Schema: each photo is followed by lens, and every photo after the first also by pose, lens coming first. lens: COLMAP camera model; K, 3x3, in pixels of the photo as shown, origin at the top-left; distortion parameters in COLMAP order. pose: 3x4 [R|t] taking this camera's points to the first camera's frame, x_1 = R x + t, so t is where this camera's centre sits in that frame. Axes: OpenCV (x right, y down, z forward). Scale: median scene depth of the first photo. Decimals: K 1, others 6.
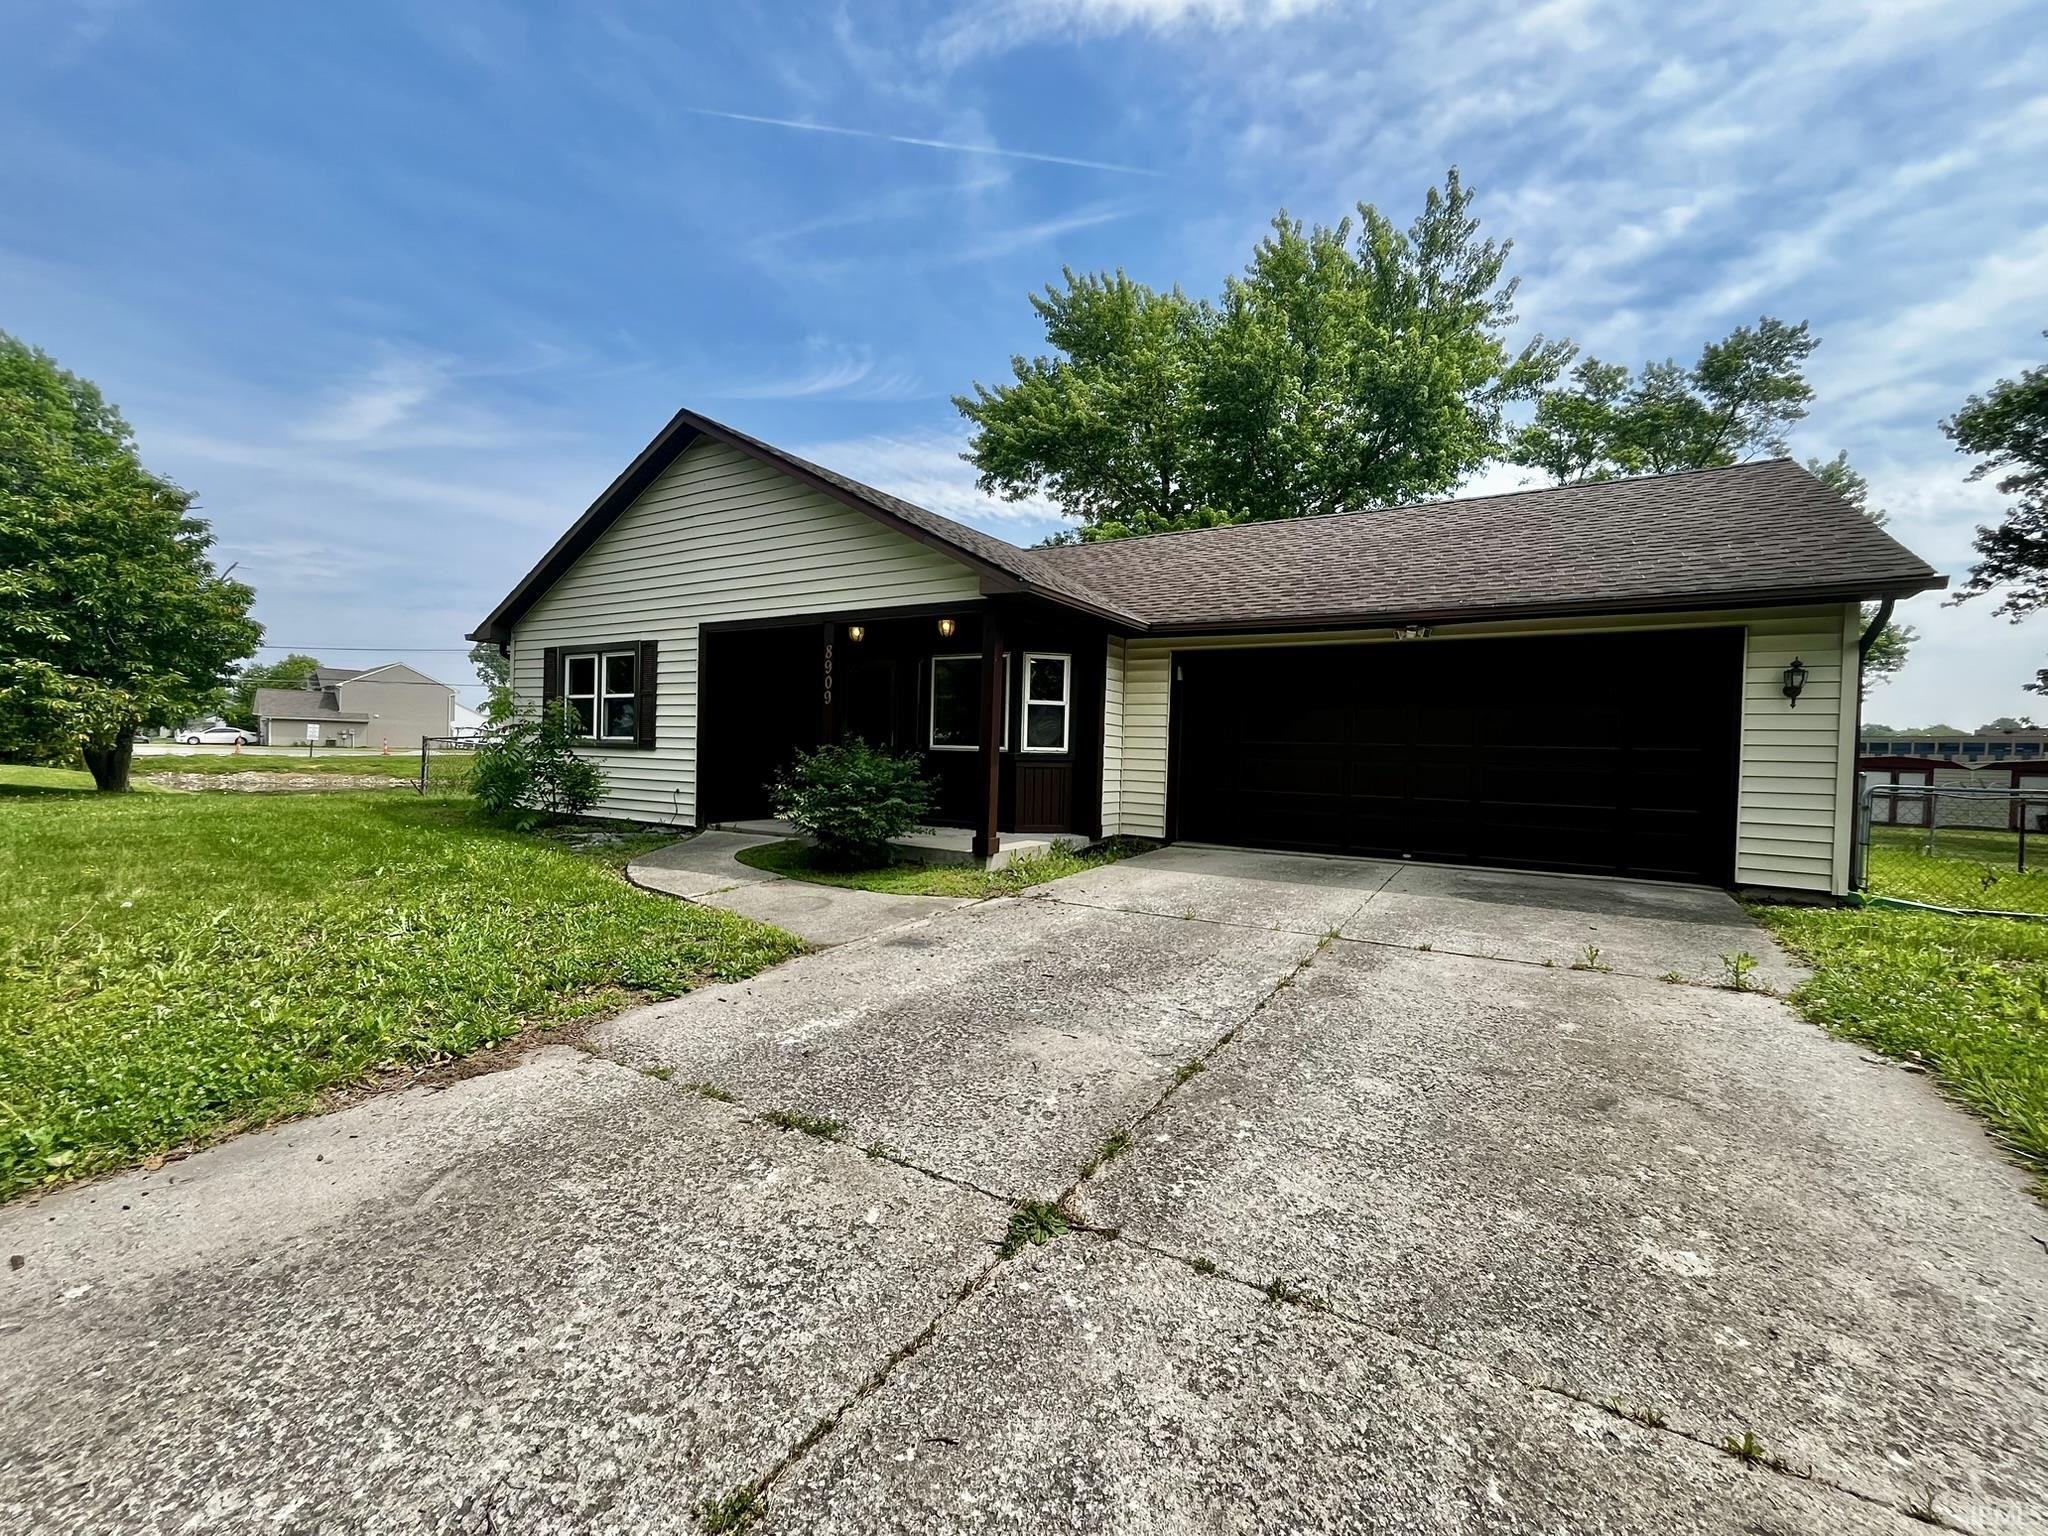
lens RADIAL K [[851.1, 0, 1057.2], [0, 851.1, 765.9], [0, 0, 1]] dist [-0.001474, -0.000088]
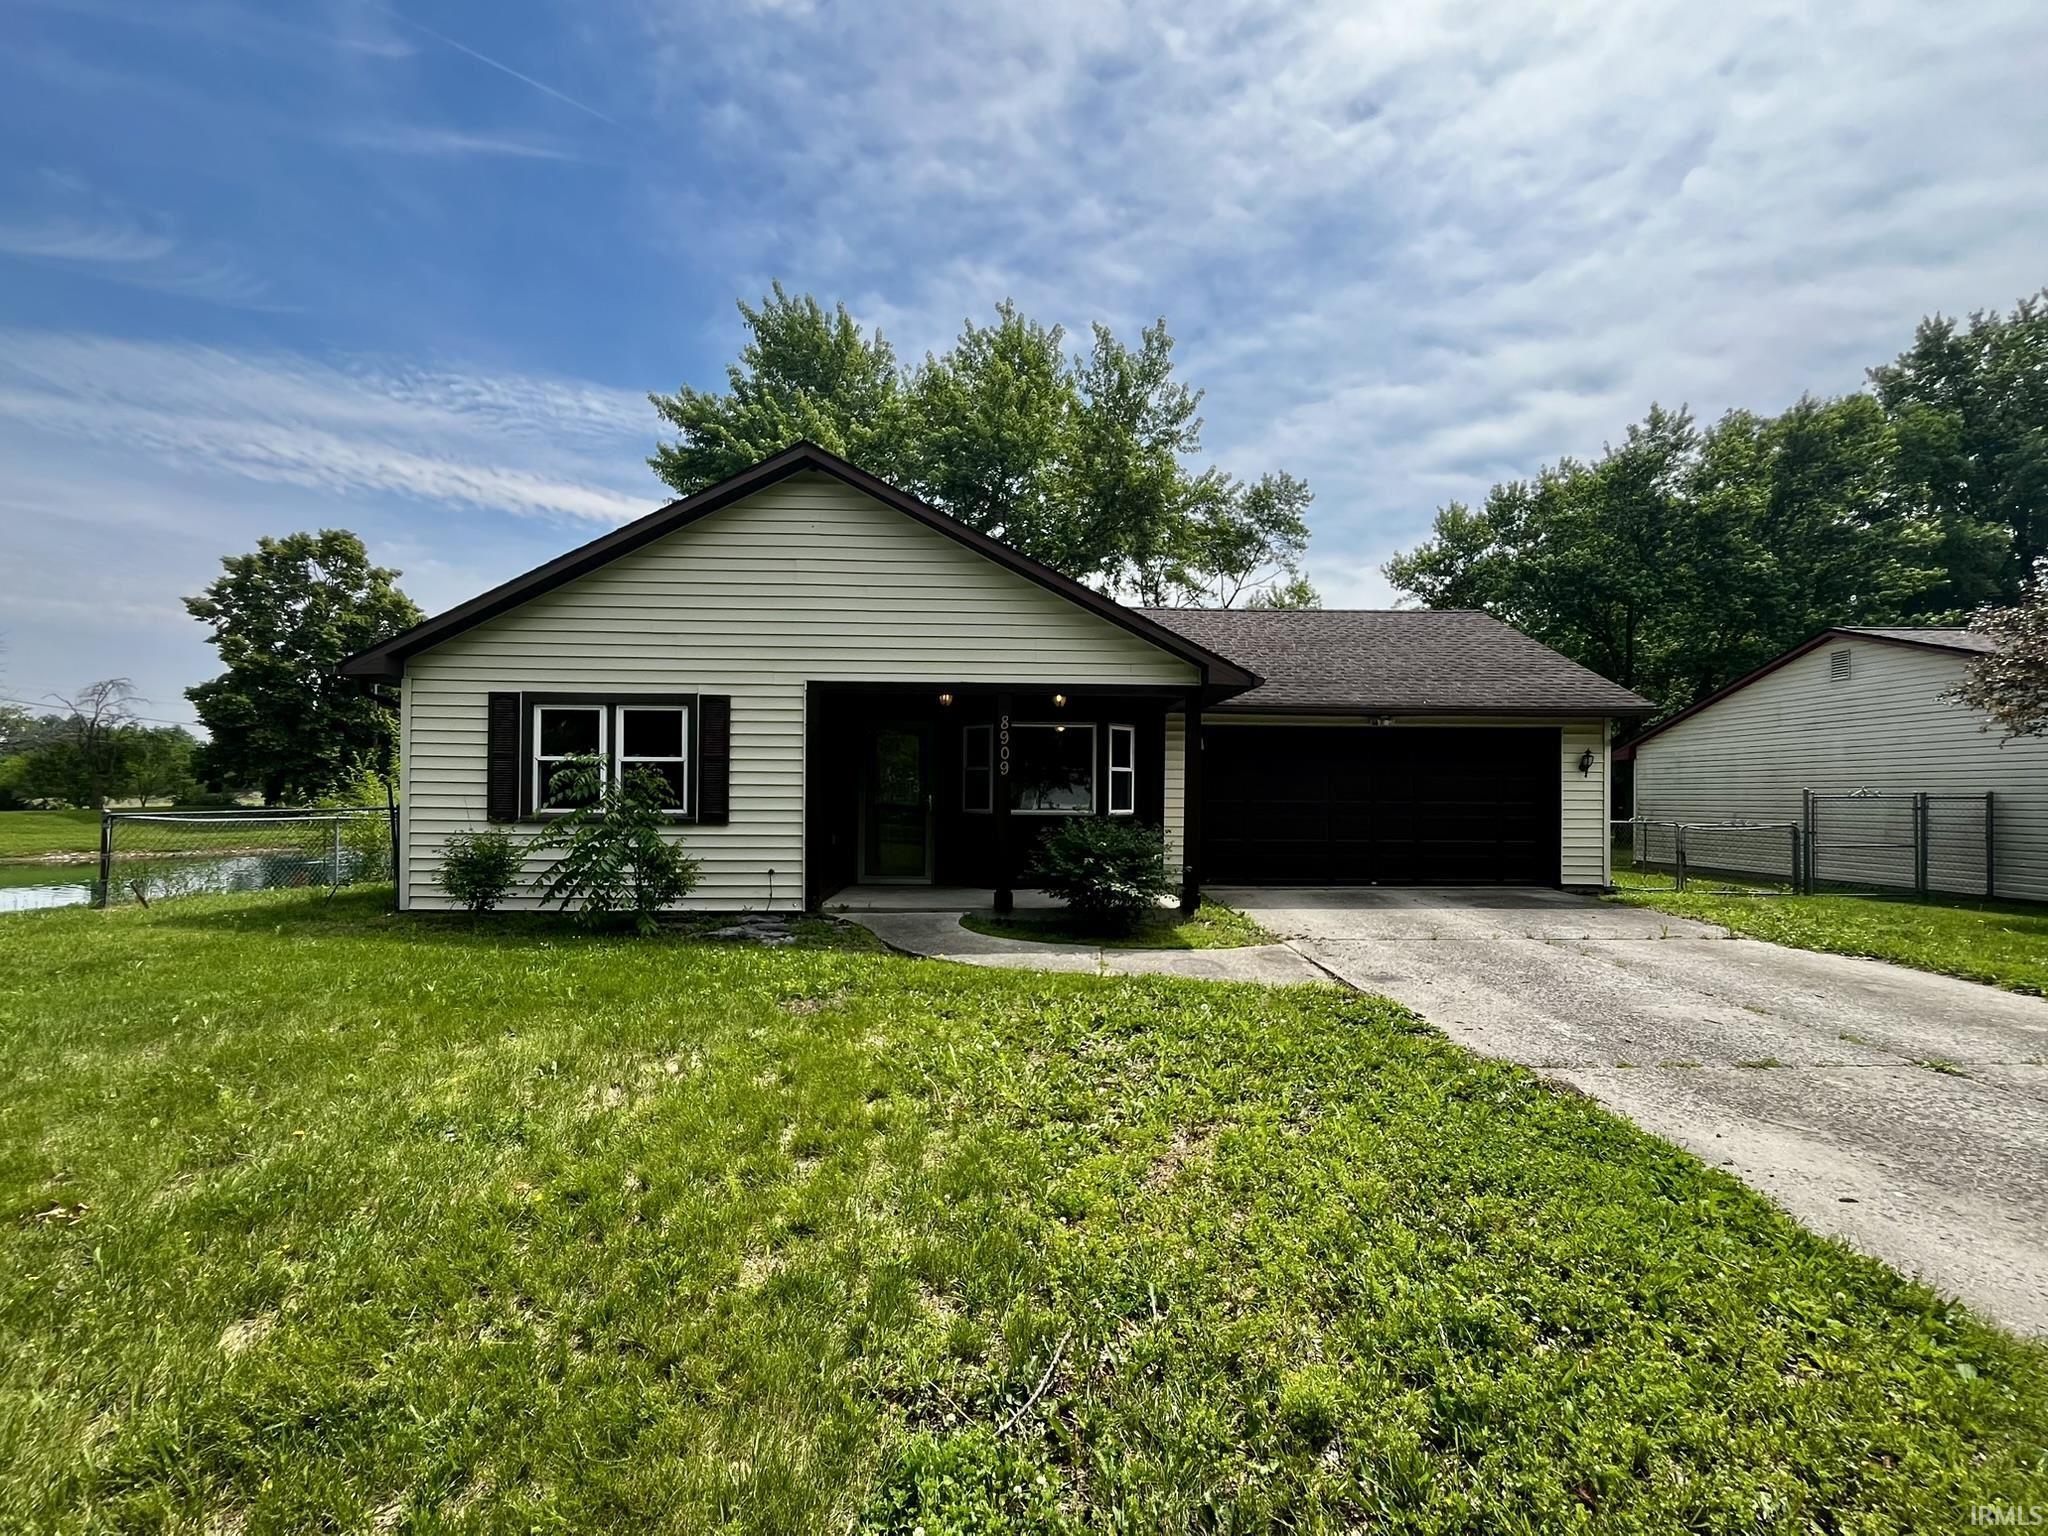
lens RADIAL K [[899.5, 0, 1019.3], [0, 899.5, 784.3], [0, 0, 1]] dist [0.001746, -0.000611]
pose [[0.828915, -0.014070, 0.559198, -0.736301], [0.023243, 0.999687, -0.009301, -0.044394], [-0.558892, 0.020707, 0.828982, 0.098168]]
